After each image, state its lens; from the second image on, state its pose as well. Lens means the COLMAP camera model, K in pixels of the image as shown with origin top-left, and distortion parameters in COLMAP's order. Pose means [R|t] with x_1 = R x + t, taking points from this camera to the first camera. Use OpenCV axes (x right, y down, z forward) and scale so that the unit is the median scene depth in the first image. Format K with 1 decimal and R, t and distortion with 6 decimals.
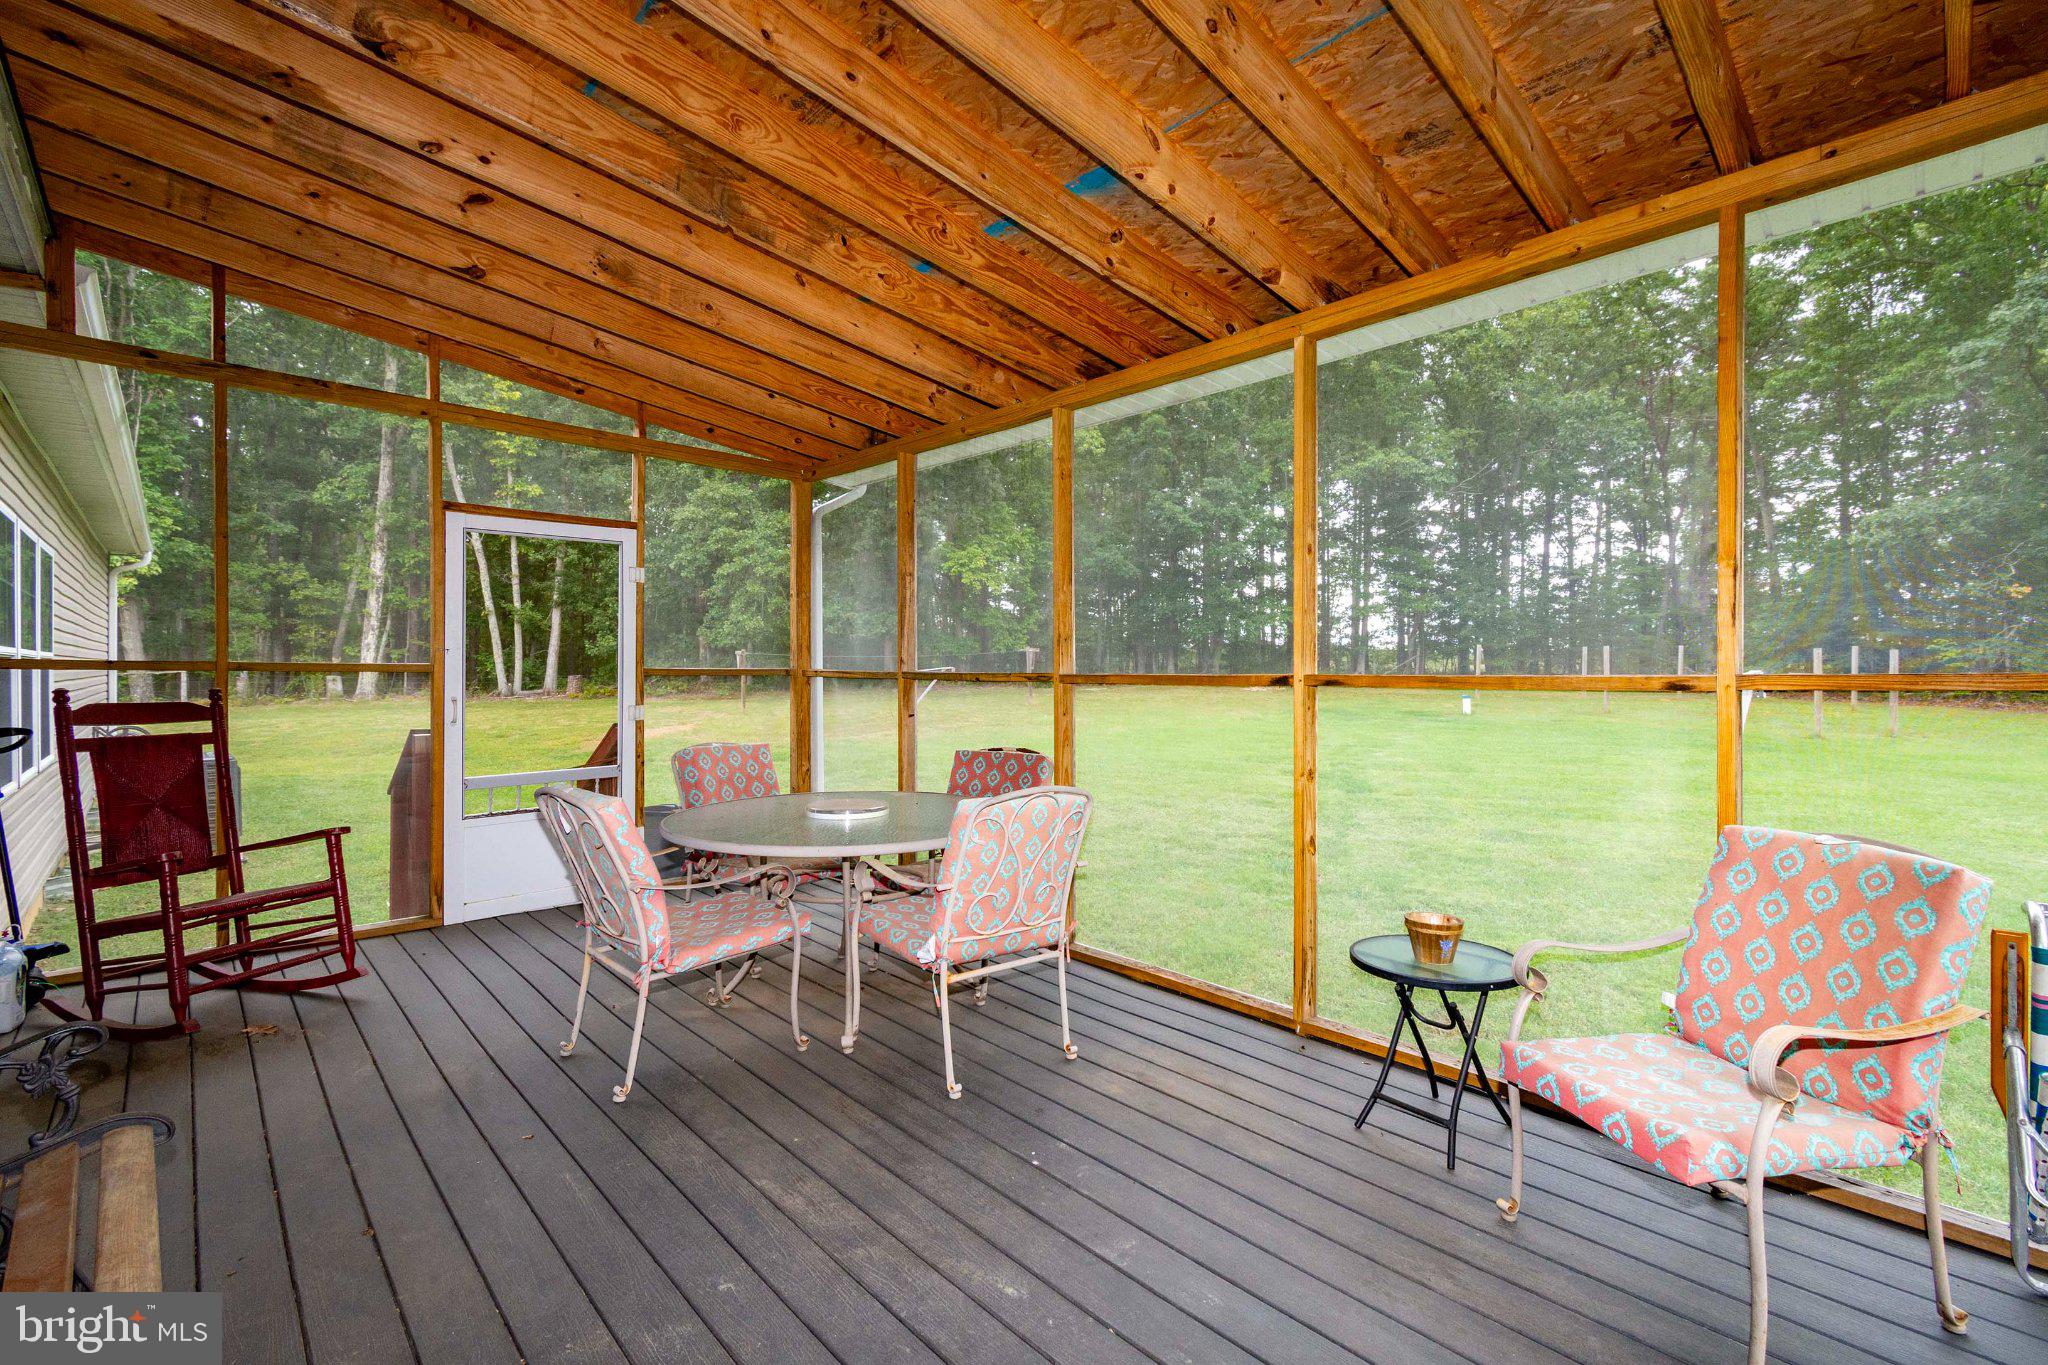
lens RADIAL K [[903.2, 0, 1028.1], [0, 903.2, 675.7], [0, 0, 1]] dist [-0.000132, -0.000117]
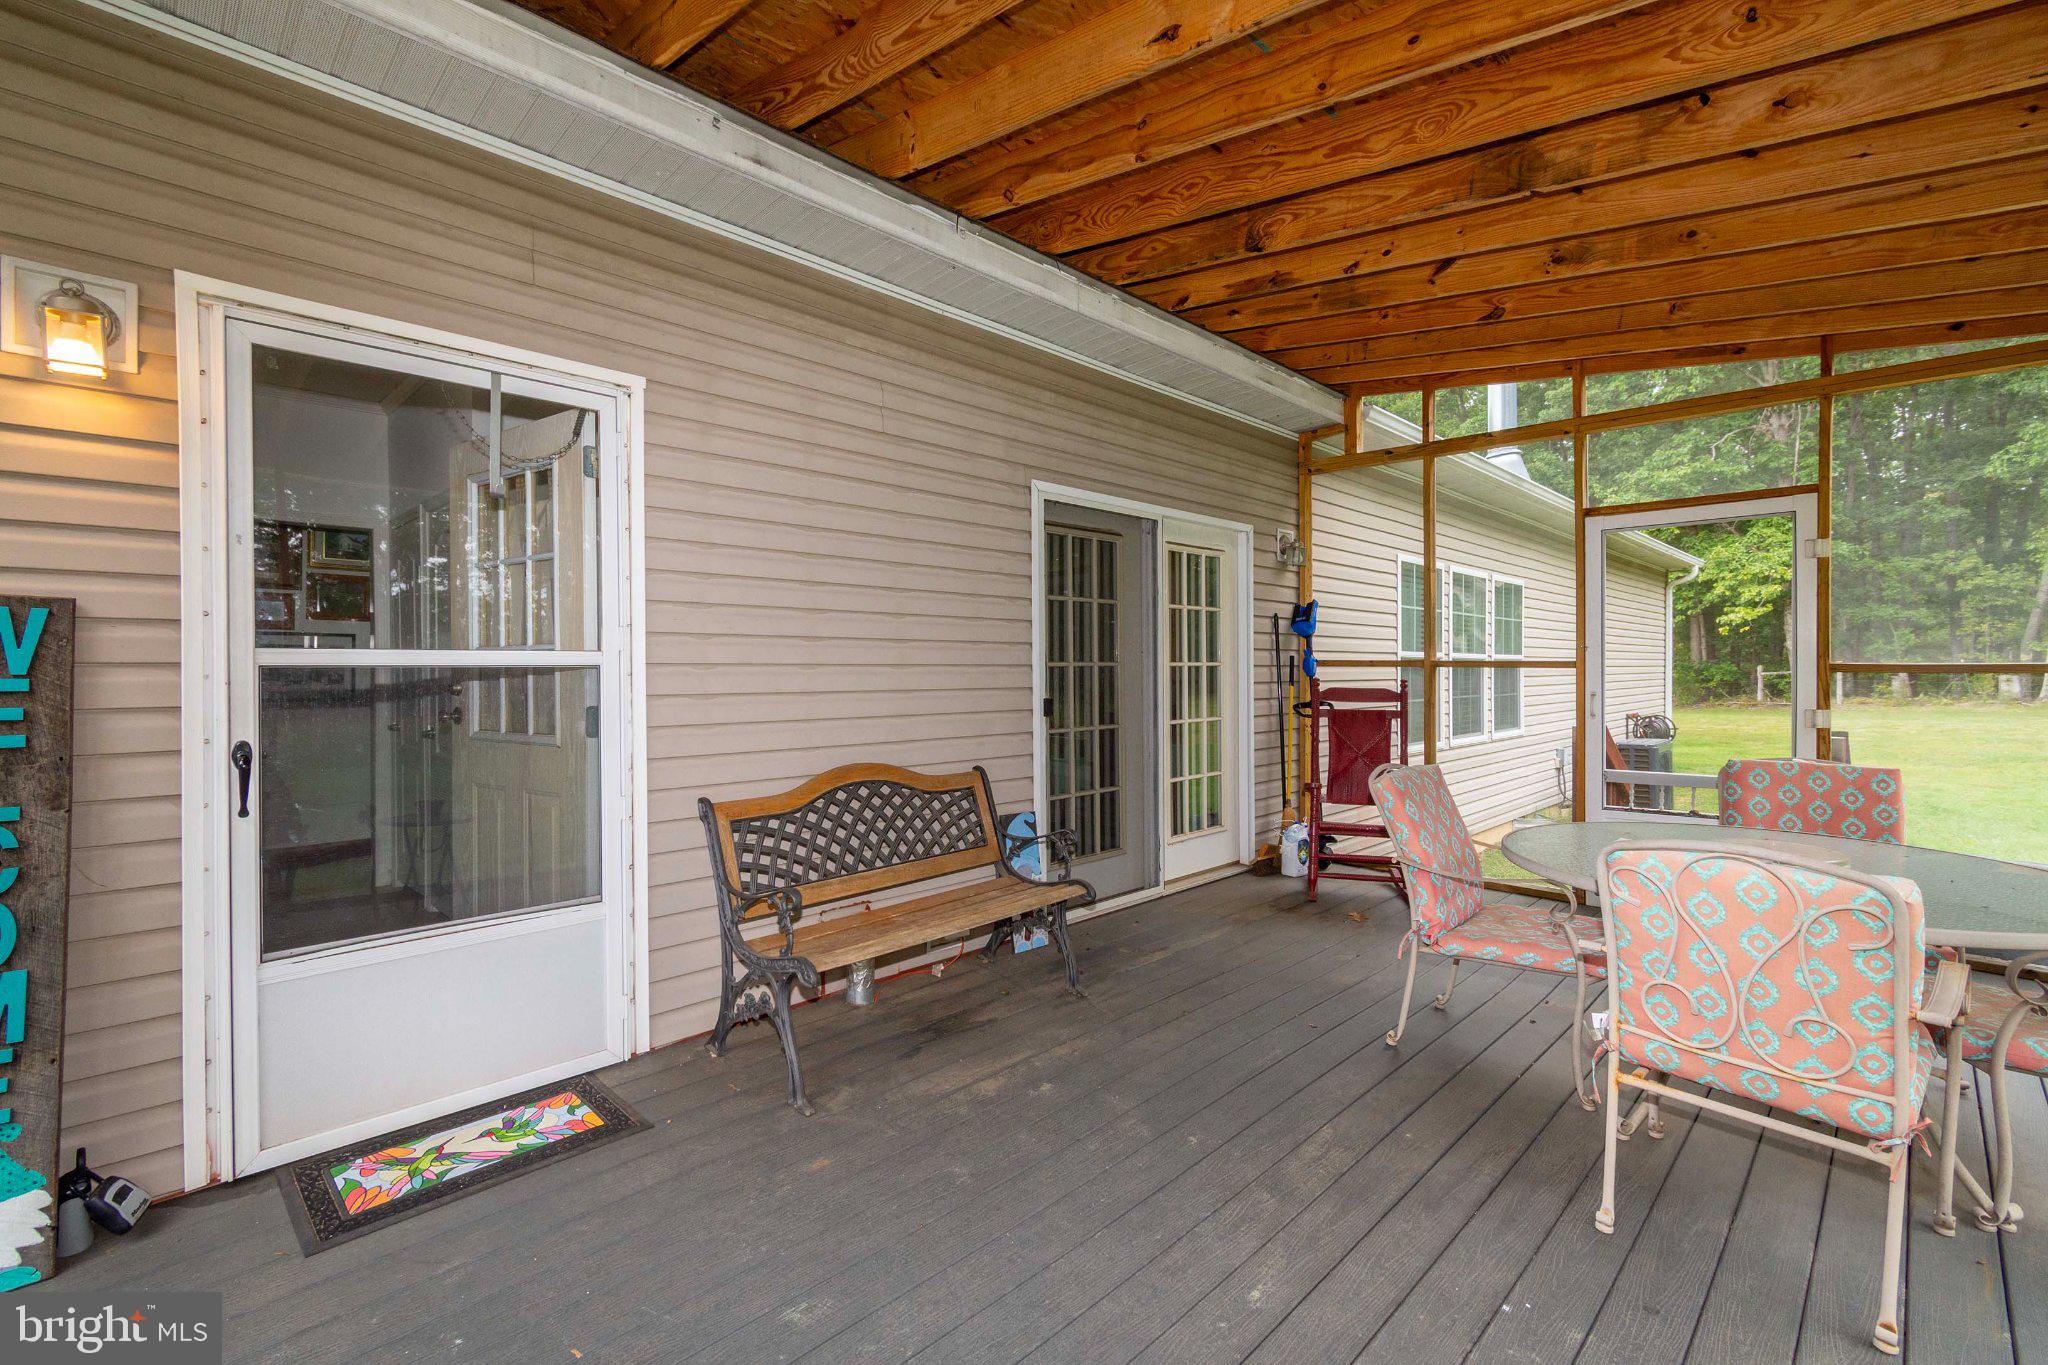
lens RADIAL K [[903.2, 0, 1024.1], [0, 903.2, 673.0], [0, 0, 1]] dist [-0.000132, -0.000117]
pose [[0.039361, 0.004812, -0.999213, 0.426838], [-0.006896, 0.999966, 0.004544, 0.001277], [0.999201, 0.006712, 0.039393, 0.316923]]
